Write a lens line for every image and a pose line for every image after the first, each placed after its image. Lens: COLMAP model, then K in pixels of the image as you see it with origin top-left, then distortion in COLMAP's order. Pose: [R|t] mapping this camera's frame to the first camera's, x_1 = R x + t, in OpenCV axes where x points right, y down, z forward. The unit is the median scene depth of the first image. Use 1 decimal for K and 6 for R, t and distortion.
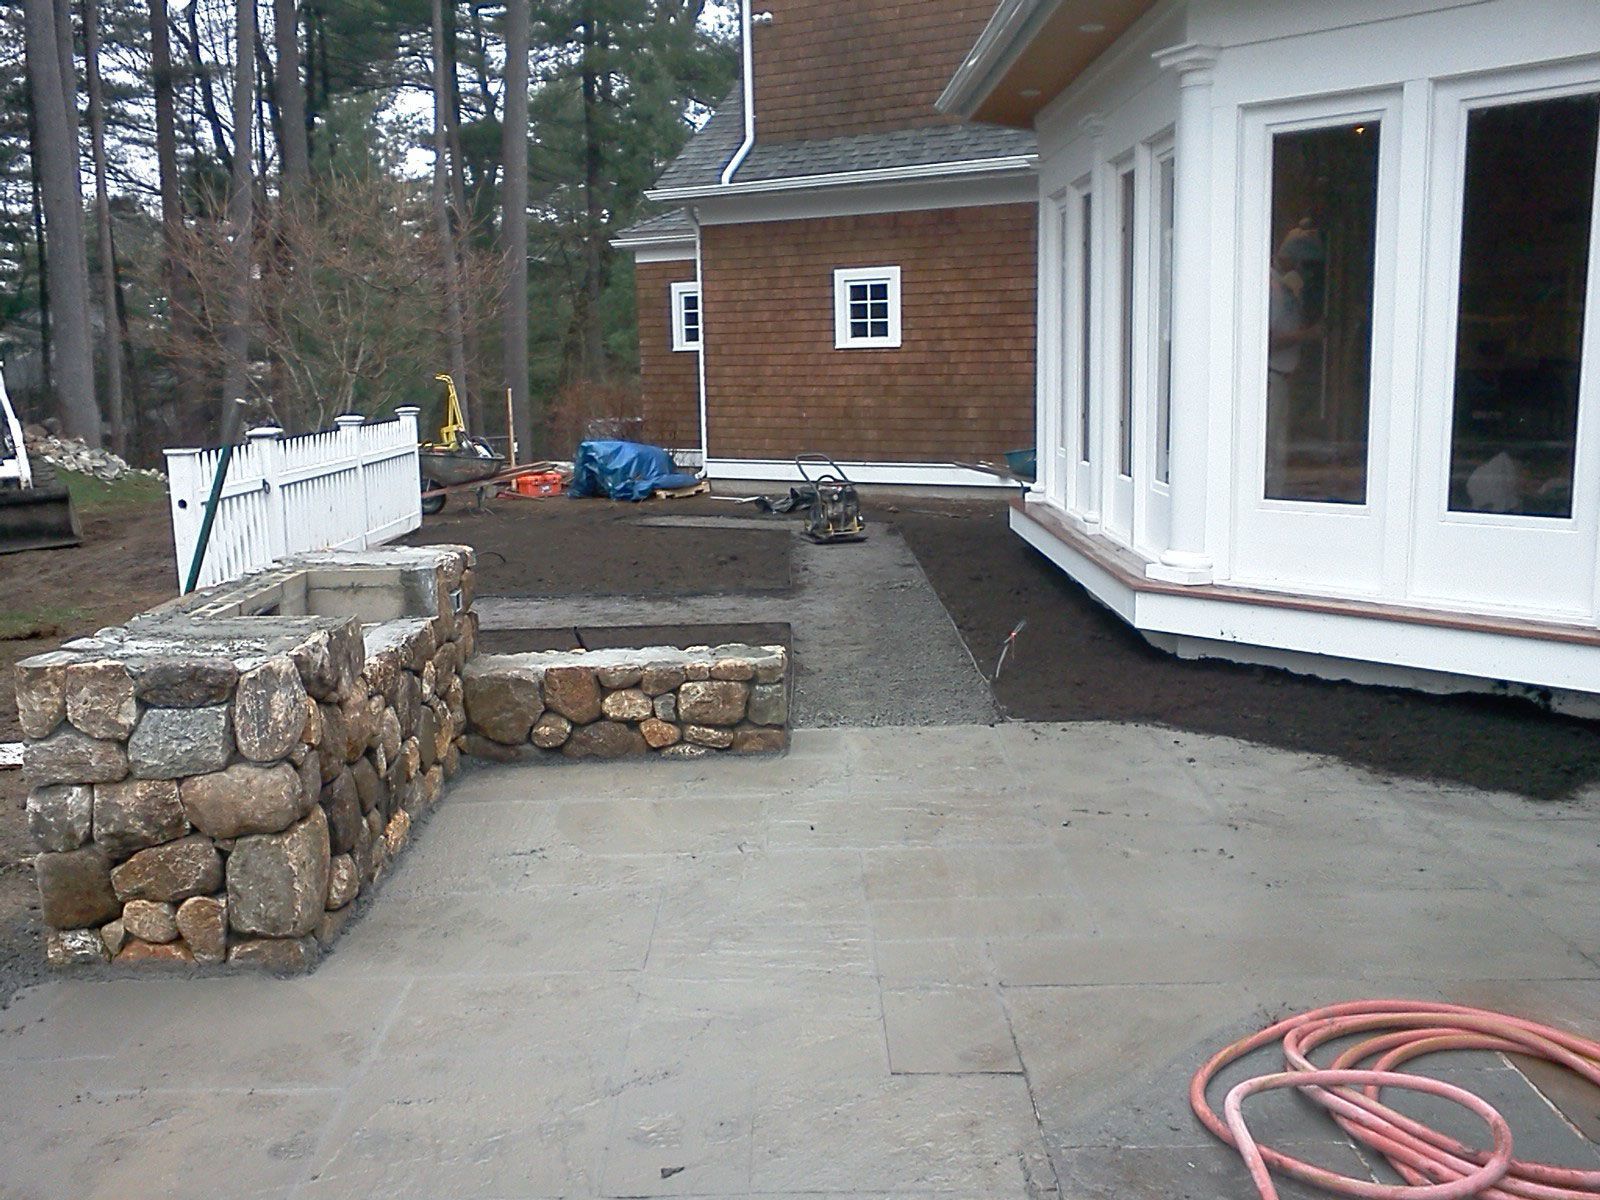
lens RADIAL K [[1532.0, 0, 716.8], [0, 1532.0, 626.2], [0, 0, 1]] dist [-0.013104, 0.030560]
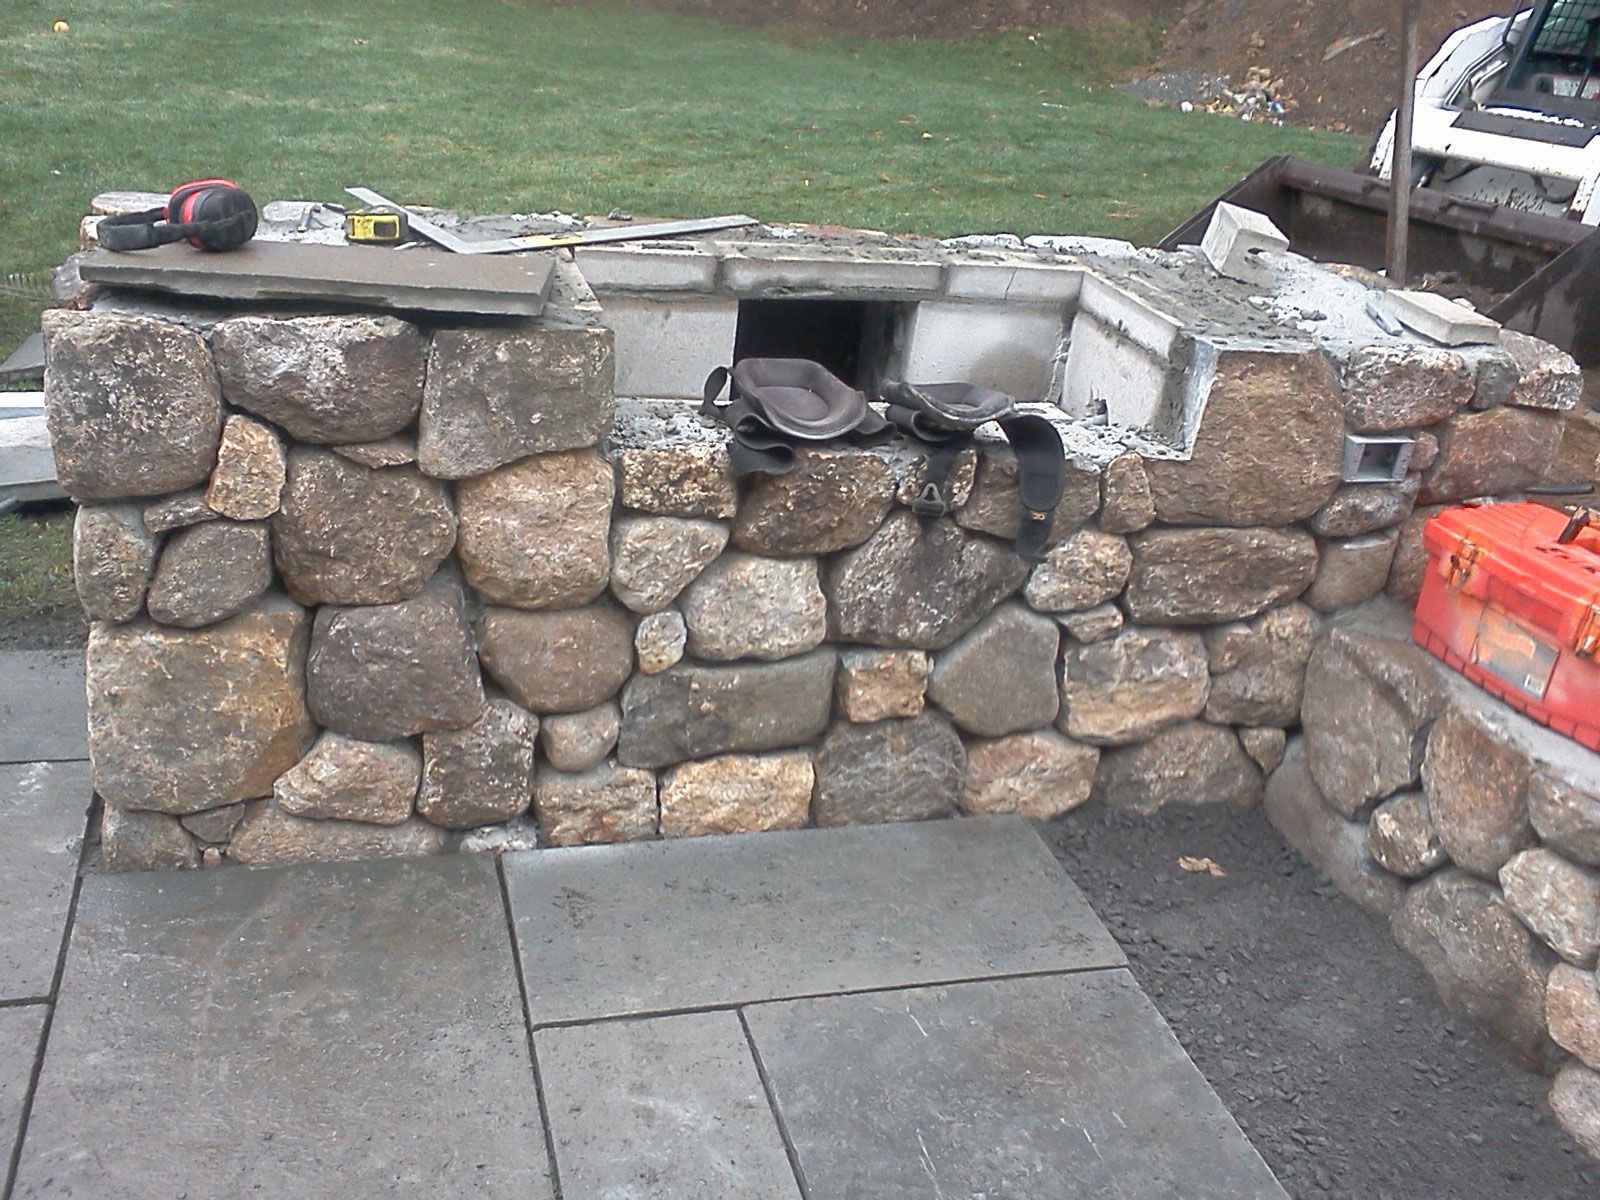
lens RADIAL K [[1532.0, 0, 716.8], [0, 1532.0, 626.2], [0, 0, 1]] dist [-0.013104, 0.030560]
pose [[0.297072, 0.485671, -0.822114, 0.152523], [-0.281729, 0.867236, 0.410524, -0.100356], [0.912347, 0.109658, 0.394459, 0.666543]]
